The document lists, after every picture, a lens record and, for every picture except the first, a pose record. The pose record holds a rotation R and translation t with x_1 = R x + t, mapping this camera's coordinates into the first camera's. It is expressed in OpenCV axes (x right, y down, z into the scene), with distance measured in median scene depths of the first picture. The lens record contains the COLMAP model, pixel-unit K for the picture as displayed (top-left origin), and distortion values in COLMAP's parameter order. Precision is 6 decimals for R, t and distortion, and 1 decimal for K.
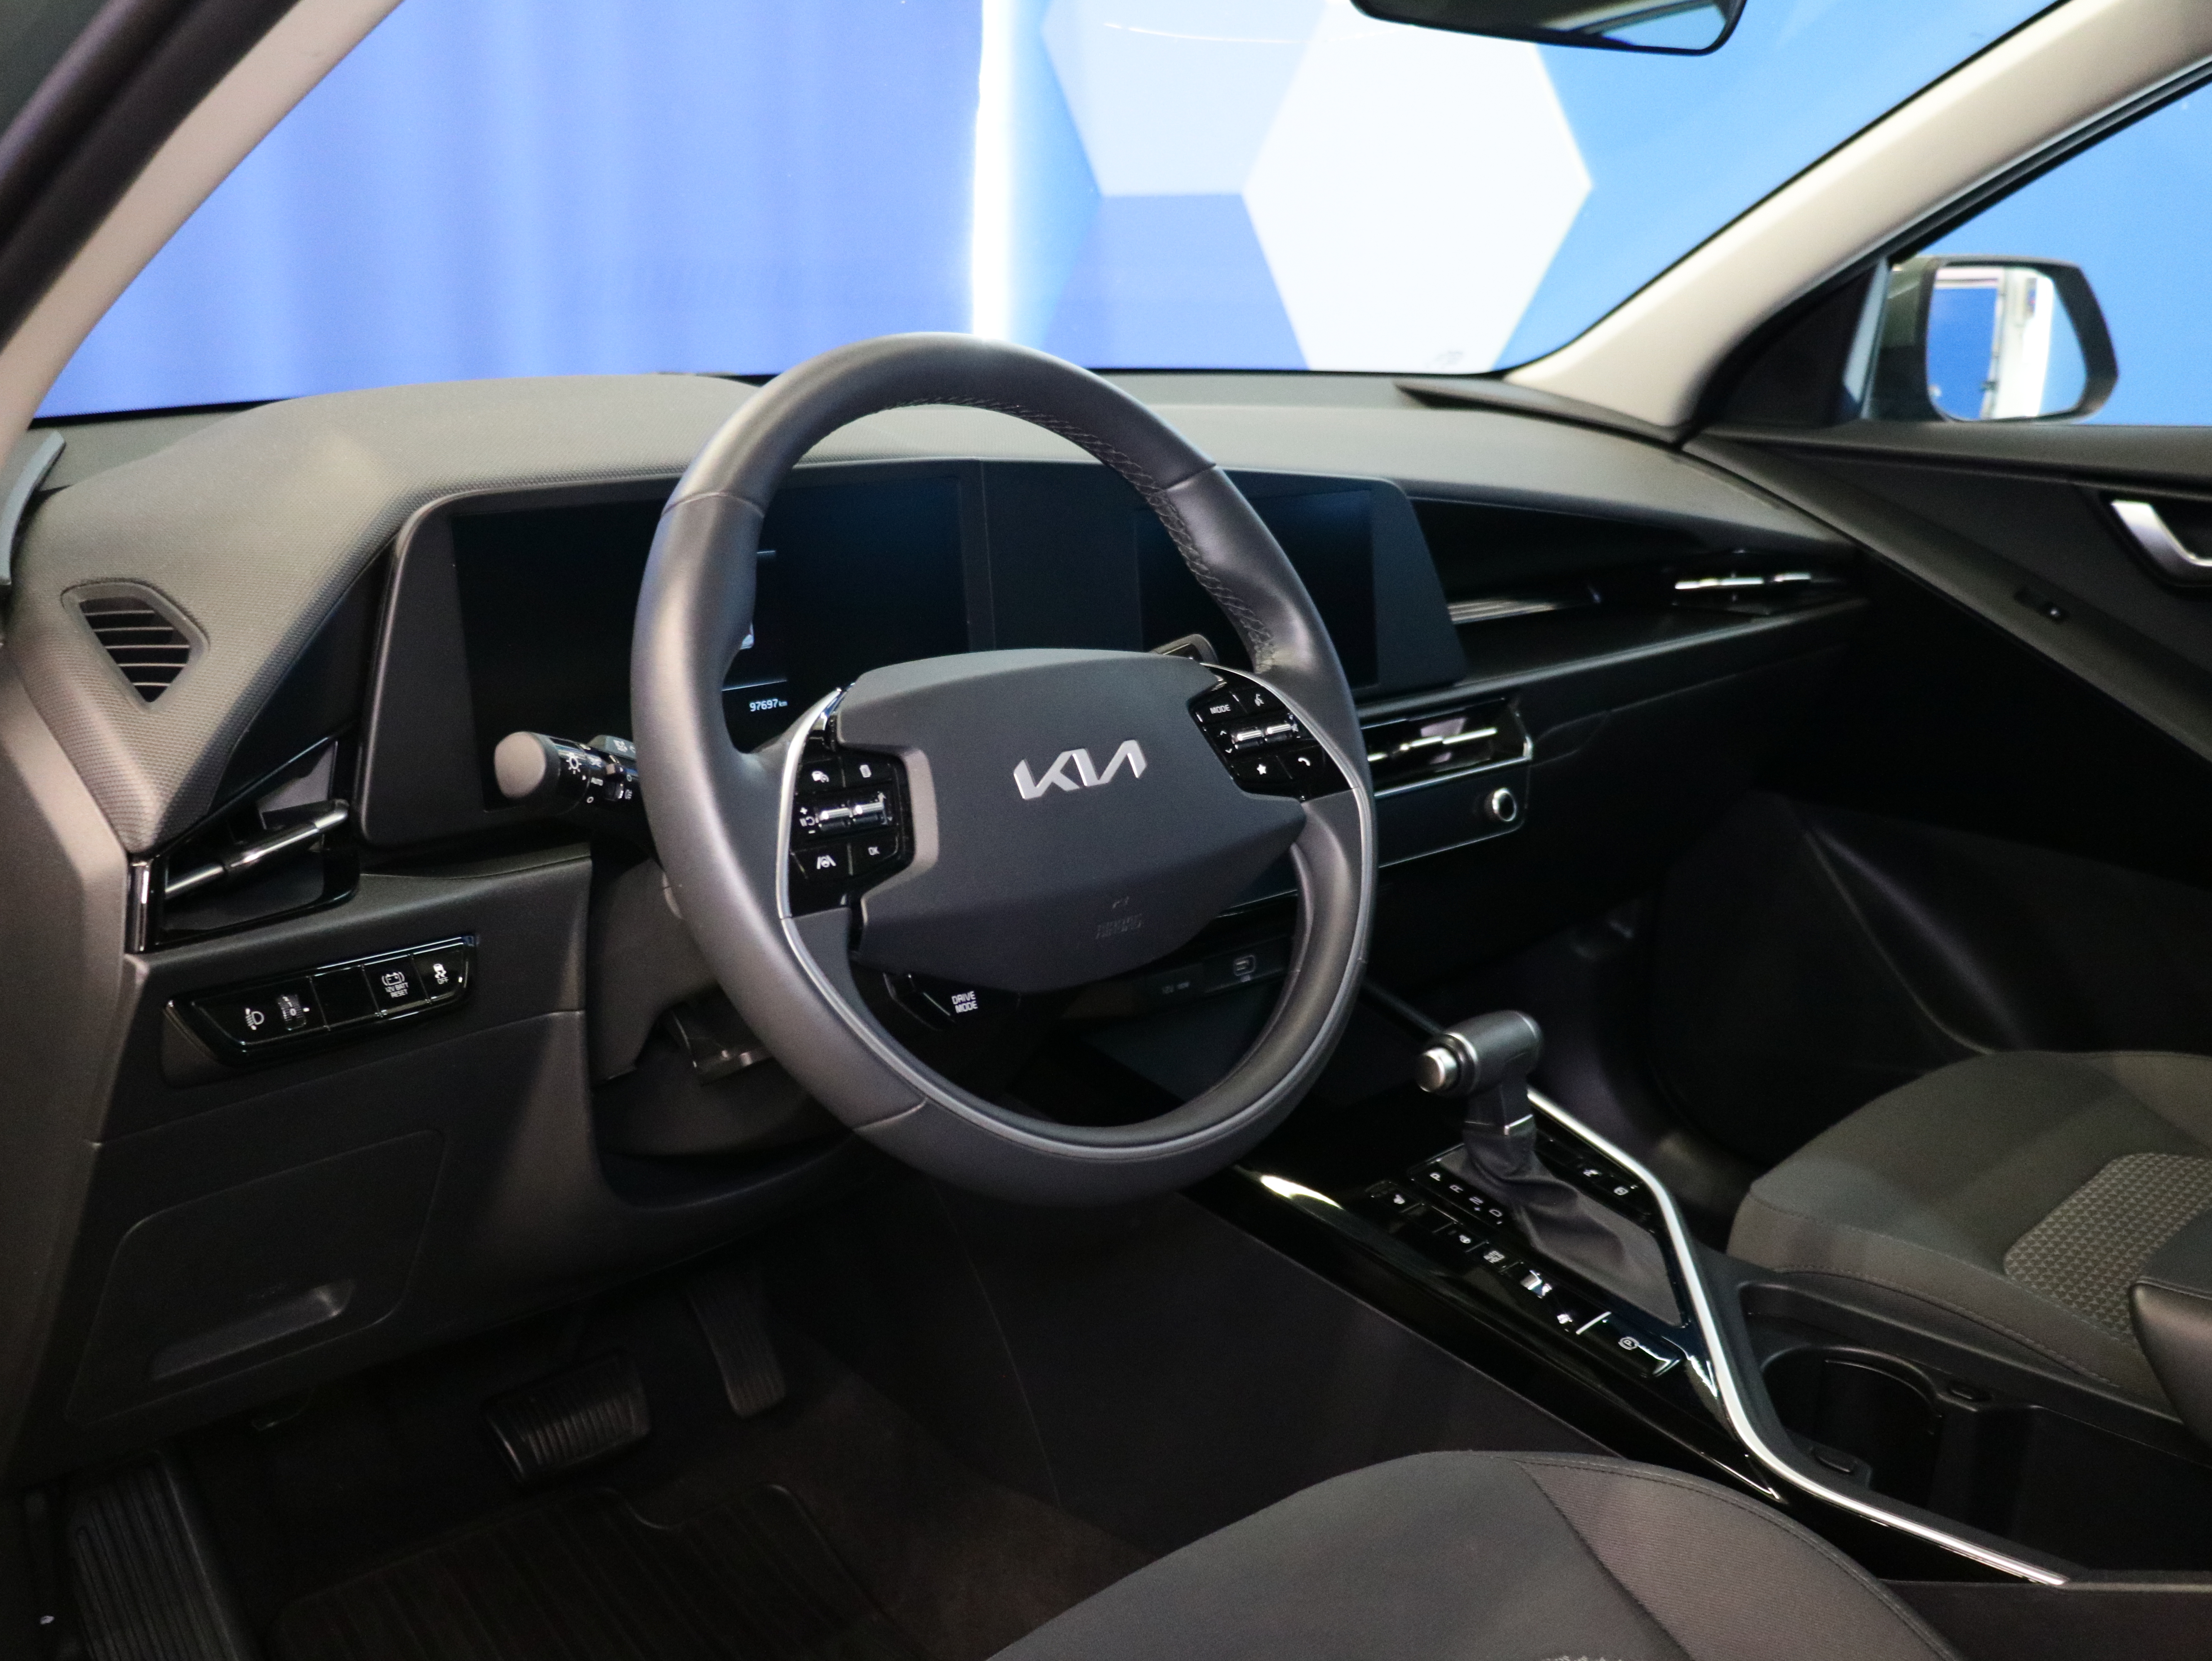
lens RADIAL K [[2097.6, 0, 1106.0], [0, 2097.6, 830.5], [0, 0, 1]] dist [-0.022886, 0.010329]
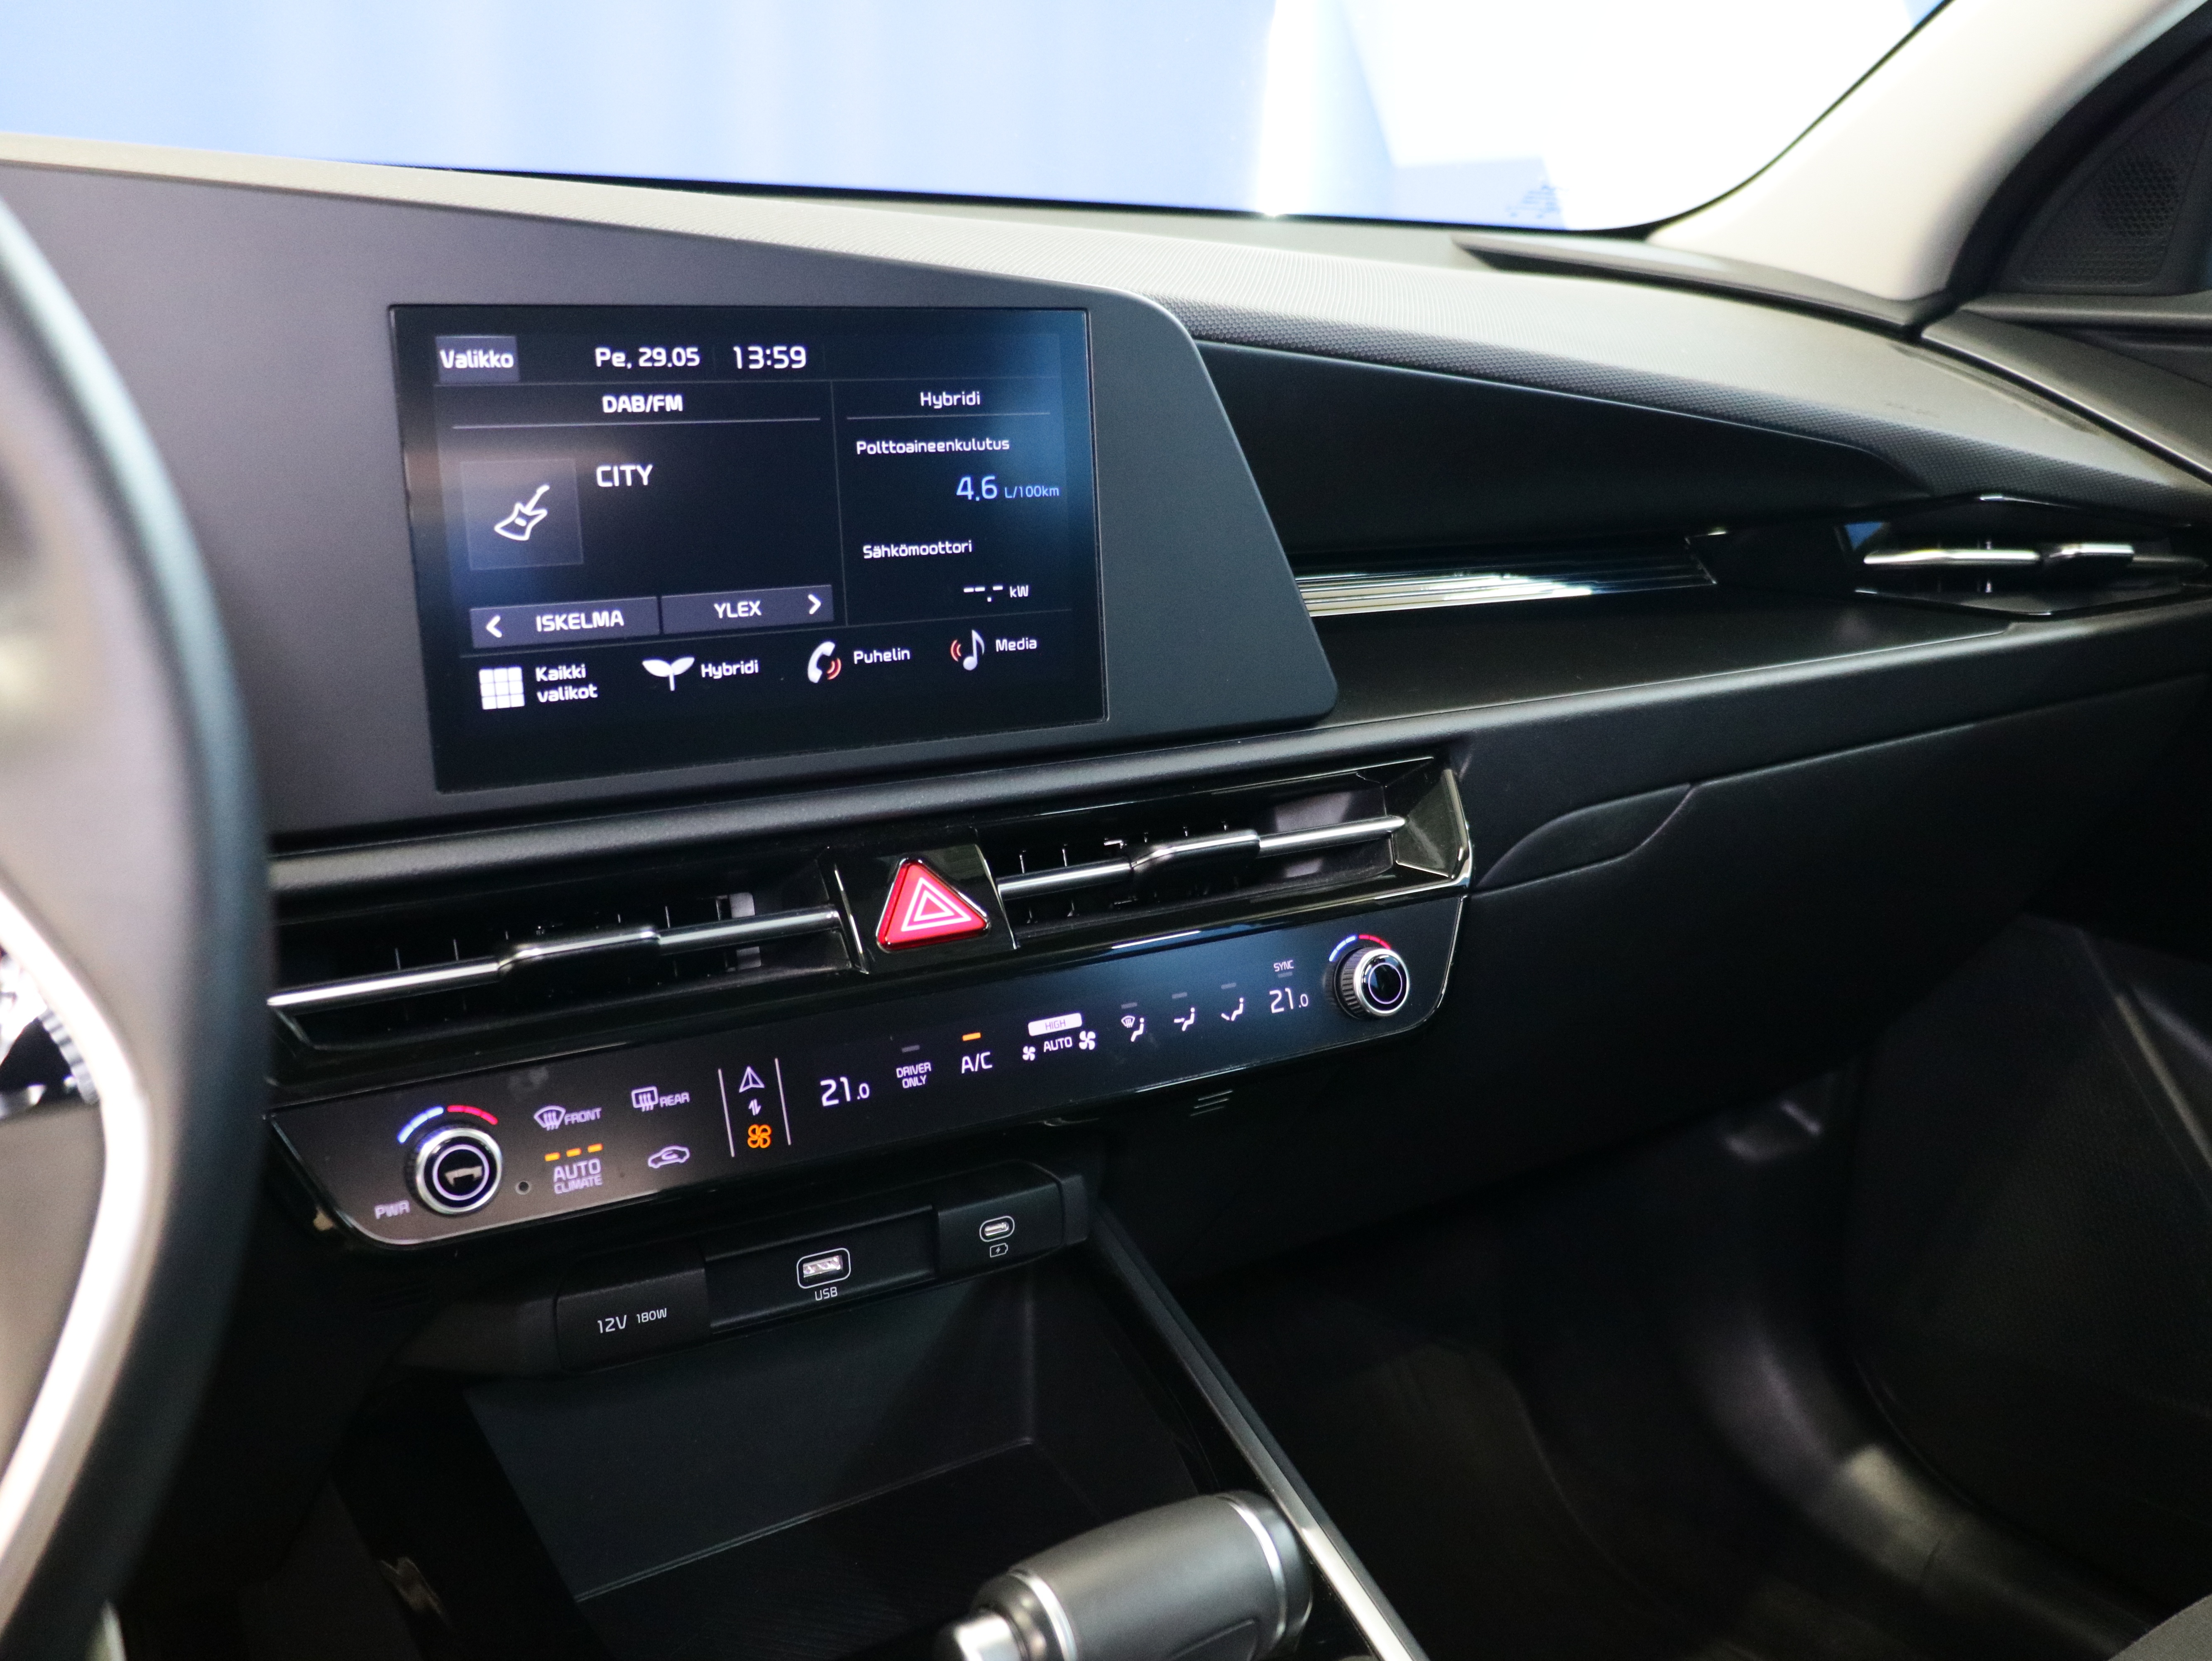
lens RADIAL K [[1983.1, 0, 1106.0], [0, 1983.1, 830.5], [0, 0, 1]] dist [-0.061785, 0.168133]
pose [[0.980174, 0.053408, -0.190807, 0.285129], [-0.052724, 0.998572, 0.008665, -0.063418], [0.190997, 0.001567, 0.981589, 0.717801]]
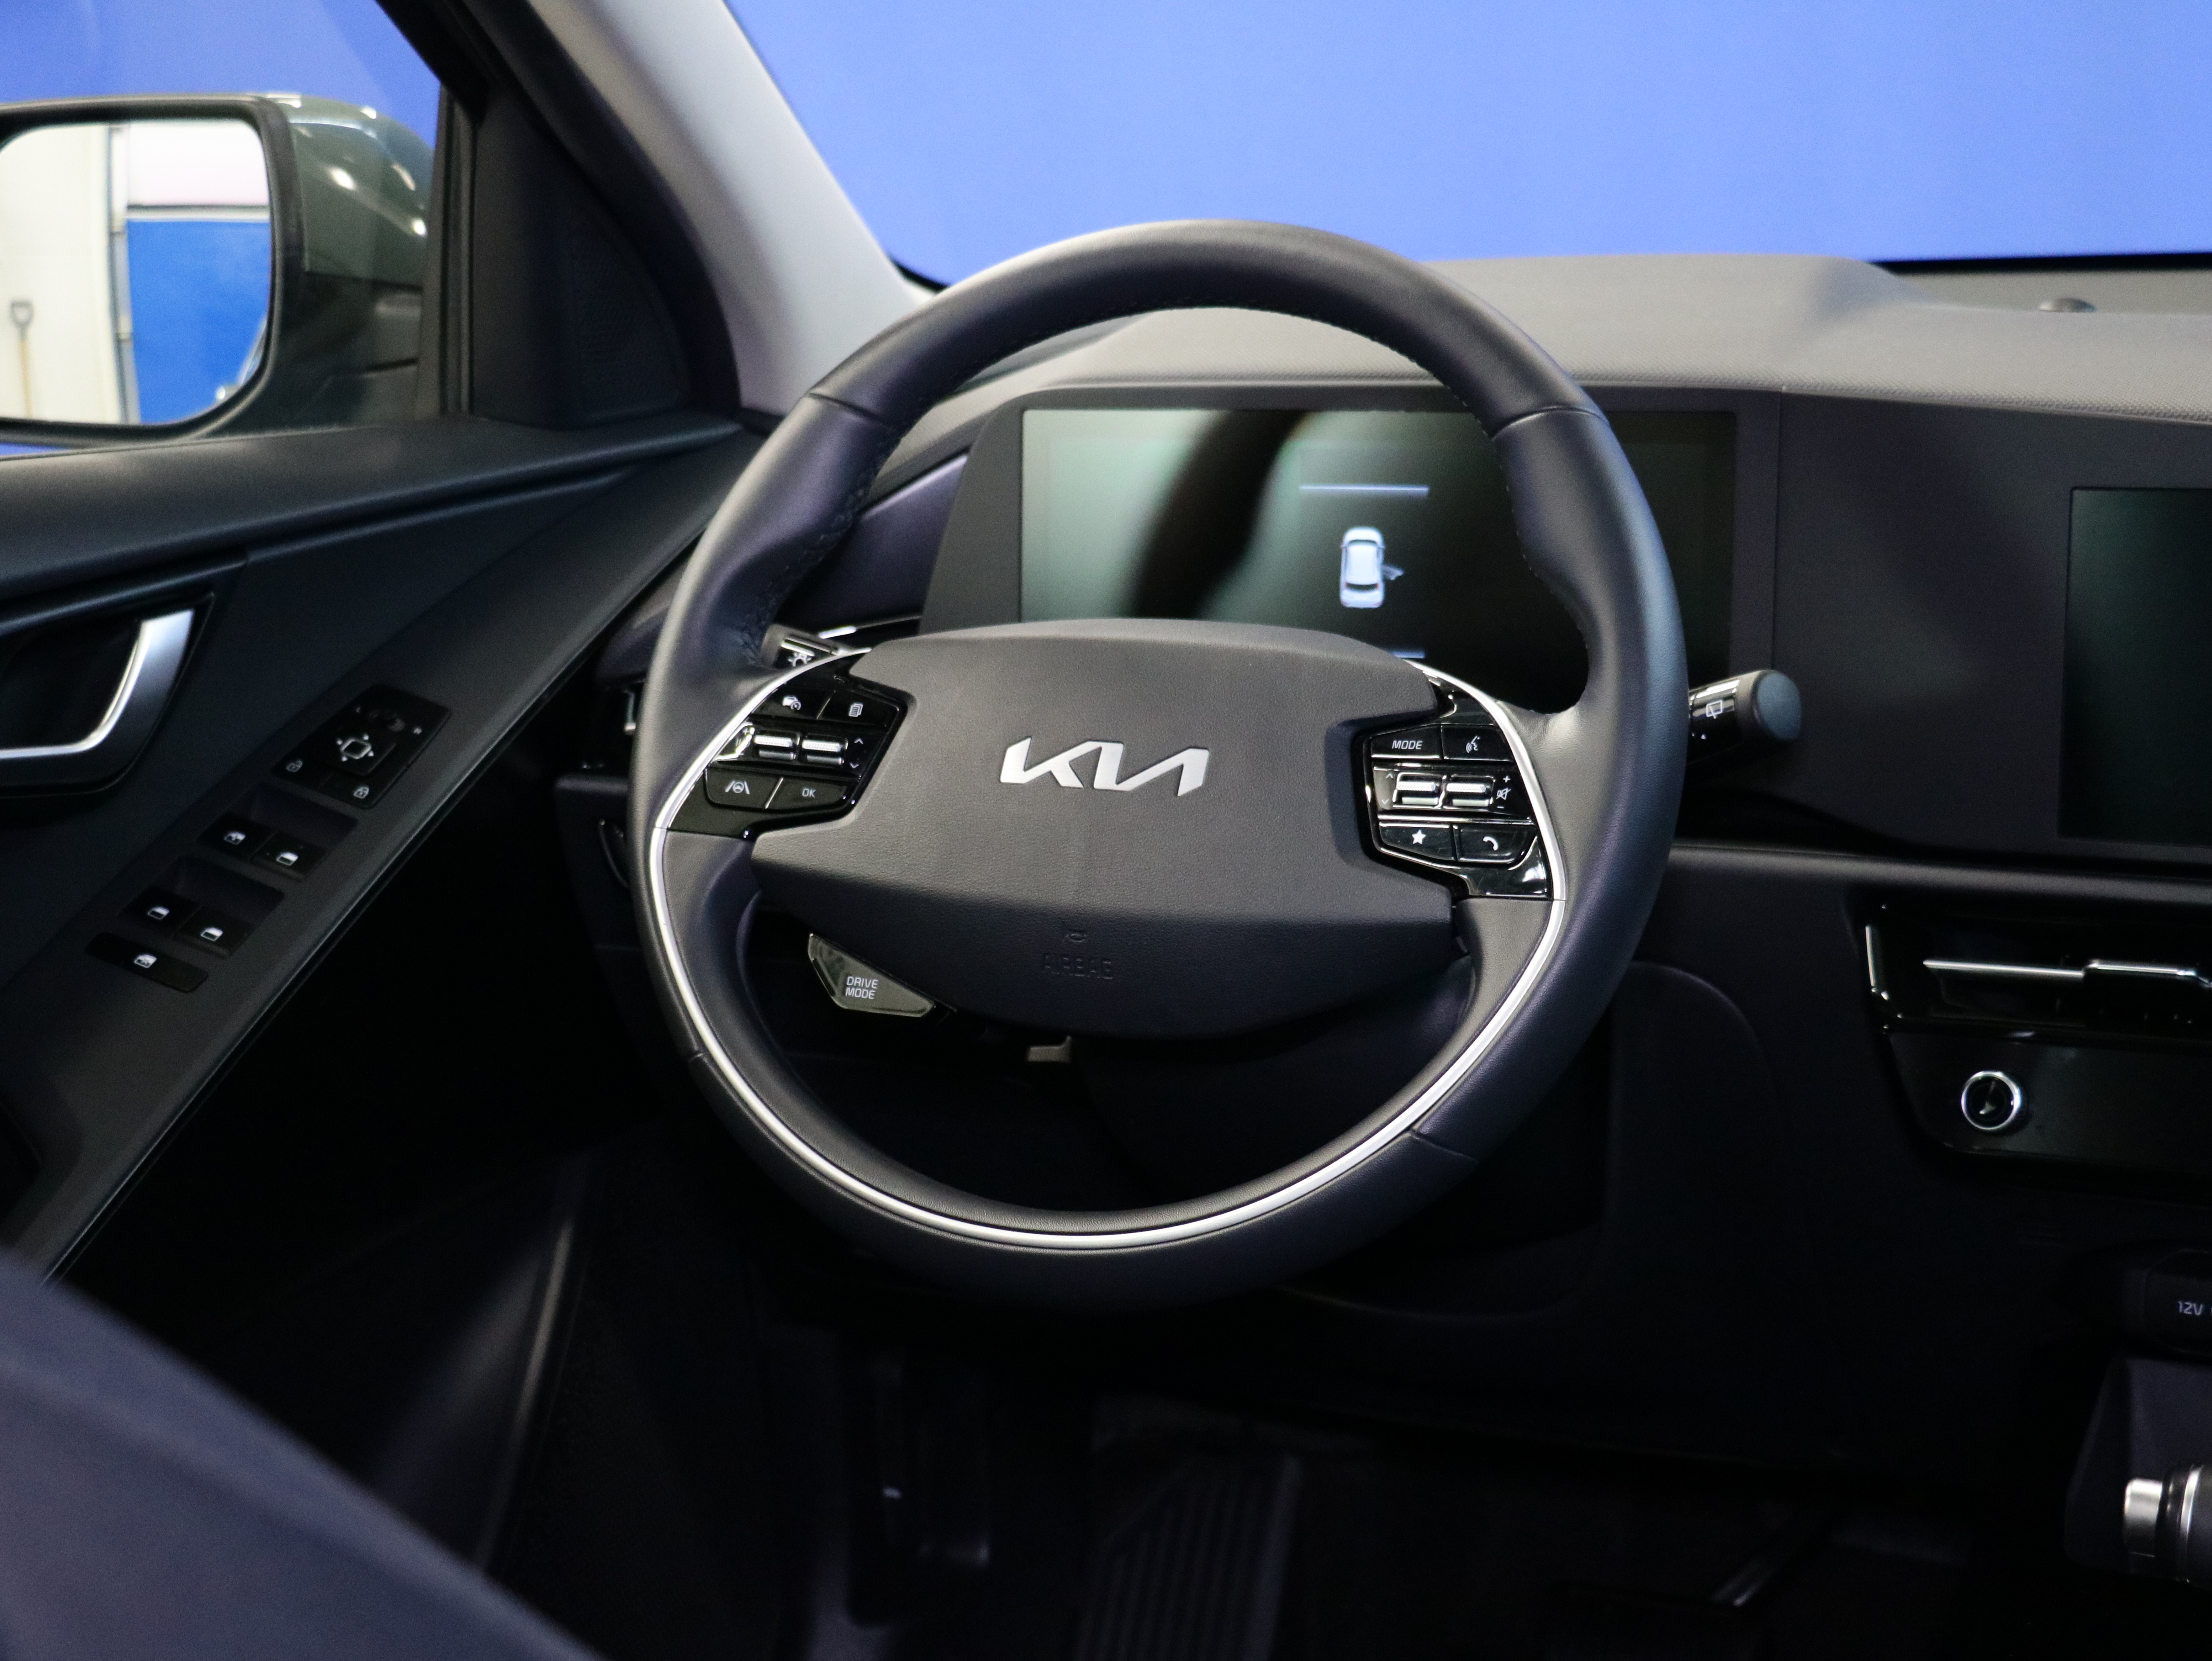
lens RADIAL K [[3637.7, 0, 1106.0], [0, 3637.7, 830.5], [0, 0, 1]] dist [0.016300, 0.069718]
pose [[0.333403, 0.165201, -0.928198, 1.074348], [-0.200236, 0.974474, 0.101514, -0.123088], [0.921275, 0.152014, 0.357972, 0.427502]]
